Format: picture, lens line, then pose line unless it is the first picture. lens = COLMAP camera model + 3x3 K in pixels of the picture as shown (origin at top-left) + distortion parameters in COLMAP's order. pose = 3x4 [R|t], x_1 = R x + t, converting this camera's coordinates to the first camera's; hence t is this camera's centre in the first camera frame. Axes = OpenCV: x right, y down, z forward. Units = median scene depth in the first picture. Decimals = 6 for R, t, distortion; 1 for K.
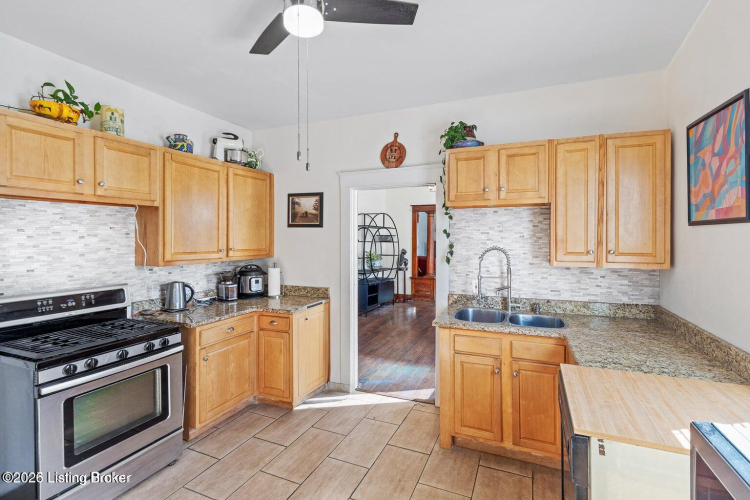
lens RADIAL K [[339.9, 0, 380.6], [0, 339.9, 238.3], [0, 0, 1]] dist [-0.000239, 0.000000]
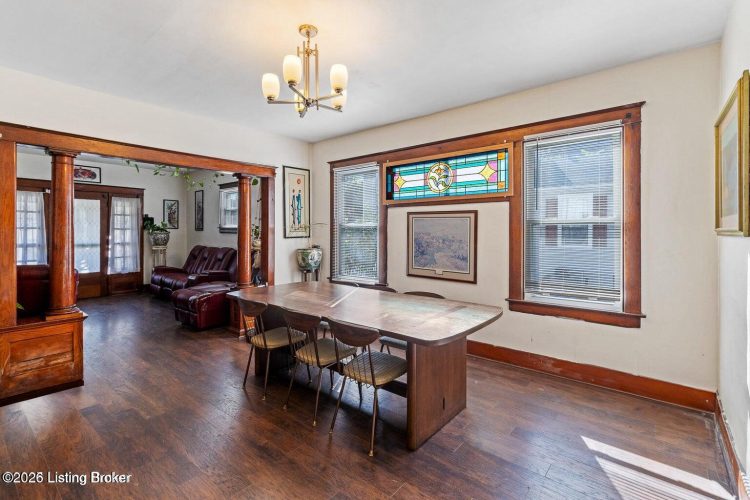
lens RADIAL K [[352.0, 0, 379.9], [0, 352.0, 233.3], [0, 0, 1]] dist [-0.004132, -0.000584]
pose [[0.282301, 0.000394, 0.959326, -0.315965], [0.005917, 0.999980, -0.002152, 0.045314], [-0.959307, 0.006284, 0.282294, 1.182874]]
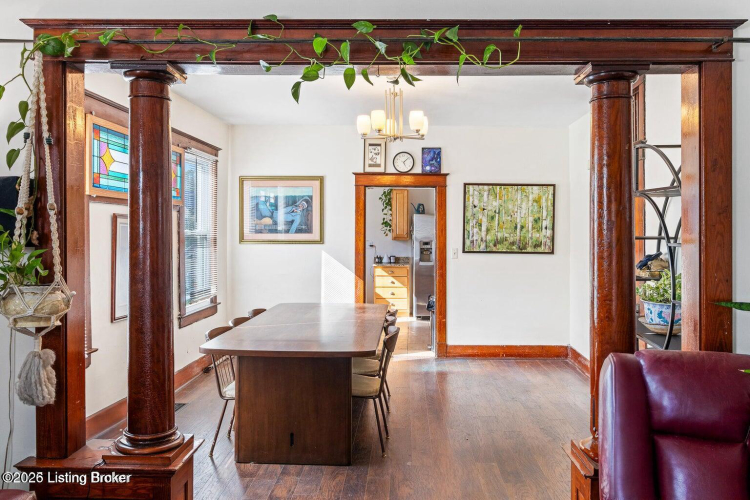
lens RADIAL K [[580.0, 0, 386.9], [0, 580.0, 250.5], [0, 0, 1]] dist [-0.003099, -0.001097]
pose [[-0.934714, 0.011207, -0.355225, 0.793673], [-0.002027, 0.999318, 0.036860, 0.000407], [0.355396, 0.035174, -0.934054, 2.760186]]
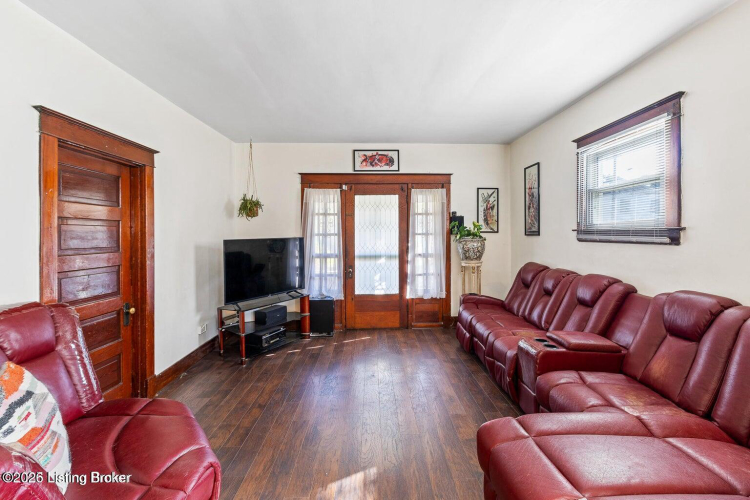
lens RADIAL K [[339.9, 0, 380.6], [0, 339.9, 238.3], [0, 0, 1]] dist [-0.000239, 0.000000]
pose [[0.910018, -0.007079, 0.414509, 0.494761], [0.007385, 0.999972, 0.000863, 0.021390], [-0.414503, 0.002276, 0.910045, 2.023571]]
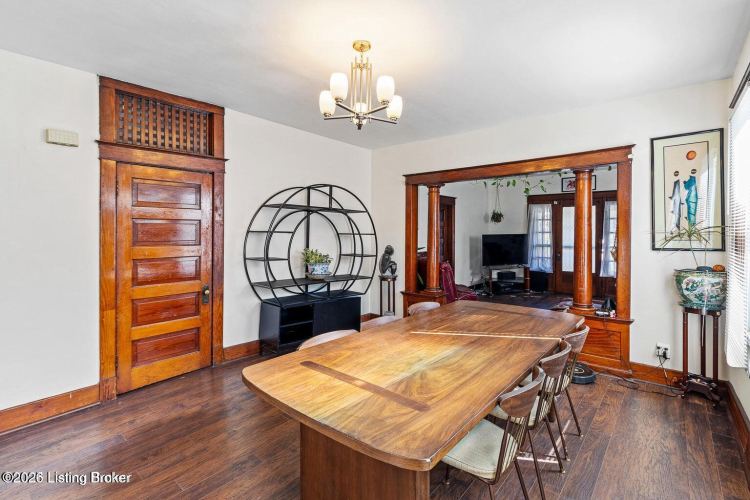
lens RADIAL K [[352.0, 0, 379.9], [0, 352.0, 233.3], [0, 0, 1]] dist [-0.004132, -0.000584]
pose [[0.953081, 0.004544, -0.302680, 0.544021], [-0.005310, 0.999984, -0.001708, 0.021483], [0.302668, 0.003235, 0.953091, 0.860371]]
